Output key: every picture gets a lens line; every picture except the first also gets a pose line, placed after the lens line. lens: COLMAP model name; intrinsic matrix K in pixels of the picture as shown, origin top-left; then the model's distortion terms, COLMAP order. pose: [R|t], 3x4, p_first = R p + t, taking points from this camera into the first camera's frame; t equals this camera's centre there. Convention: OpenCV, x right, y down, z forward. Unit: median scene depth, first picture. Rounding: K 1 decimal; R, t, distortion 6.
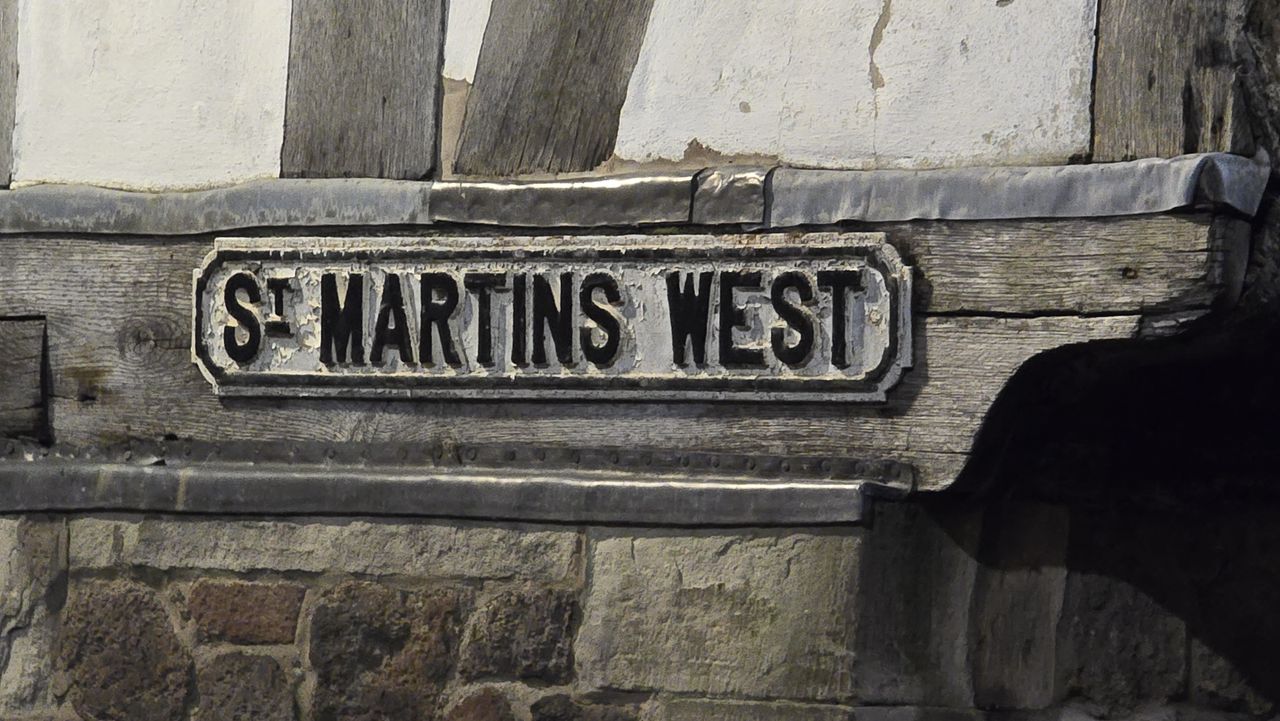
lens RADIAL K [[4152.5, 0, 637.0], [0, 4152.5, 360.3], [0, 0, 1]] dist [0.337139, 0.000000]
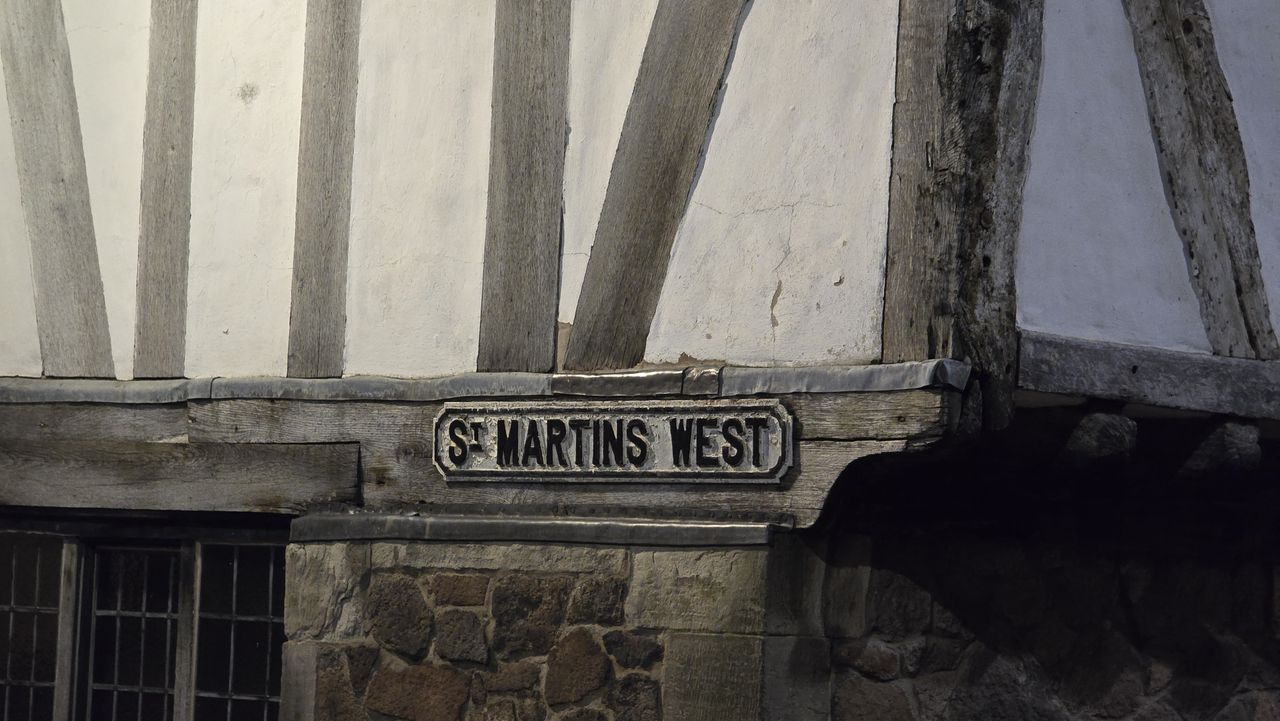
lens RADIAL K [[4152.5, 0, 640.9], [0, 4152.5, 358.2], [0, 0, 1]] dist [0.337139, 0.000000]
pose [[0.999944, -0.002617, -0.010237, 0.013651], [0.002392, 0.999757, -0.021907, -0.006604], [0.010292, 0.021881, 0.999708, -0.996423]]
